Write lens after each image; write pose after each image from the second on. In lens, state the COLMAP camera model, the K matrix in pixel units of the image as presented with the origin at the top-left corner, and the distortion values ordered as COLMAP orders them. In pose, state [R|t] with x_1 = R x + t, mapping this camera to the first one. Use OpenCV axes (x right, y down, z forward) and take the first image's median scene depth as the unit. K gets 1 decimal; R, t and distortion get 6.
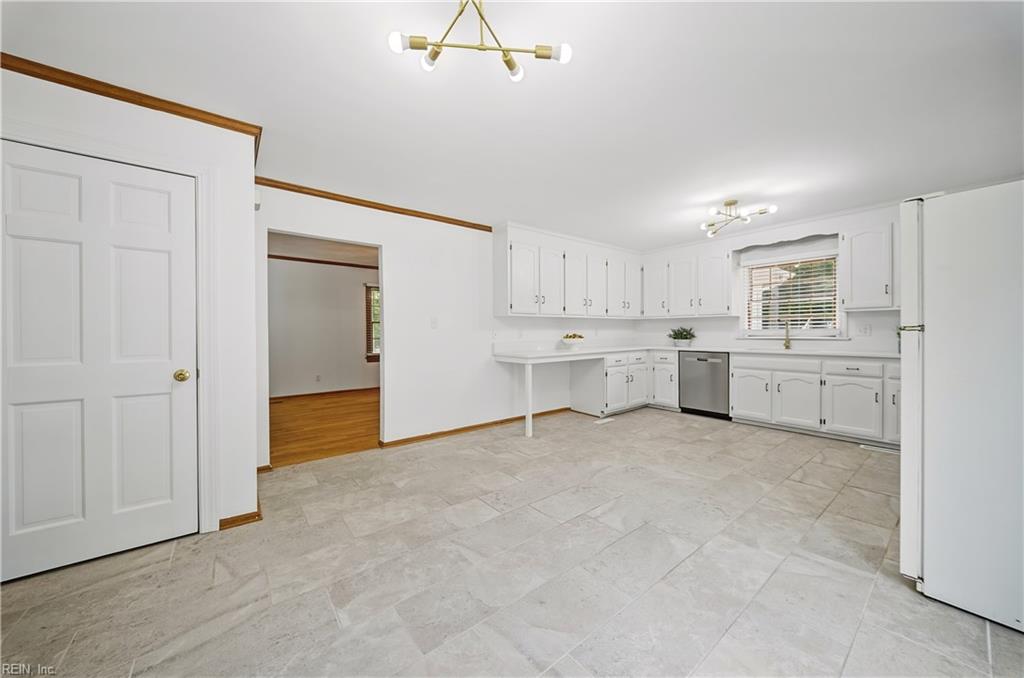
lens RADIAL K [[357.6, 0, 502.0], [0, 357.6, 337.5], [0, 0, 1]] dist [-0.002141, -0.001644]
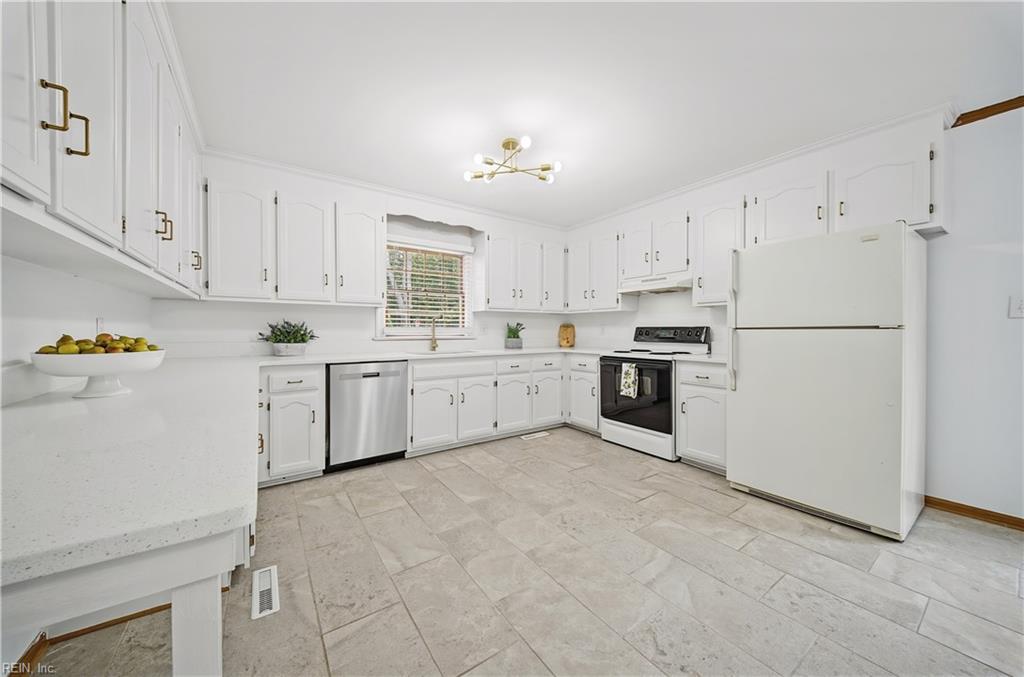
lens RADIAL K [[357.6, 0, 498.9], [0, 357.6, 332.6], [0, 0, 1]] dist [-0.002141, -0.001644]
pose [[0.052545, -0.001232, 0.998618, -0.060024], [0.013062, 0.999915, 0.000546, -0.012471], [-0.998533, 0.013016, 0.052556, 1.099982]]
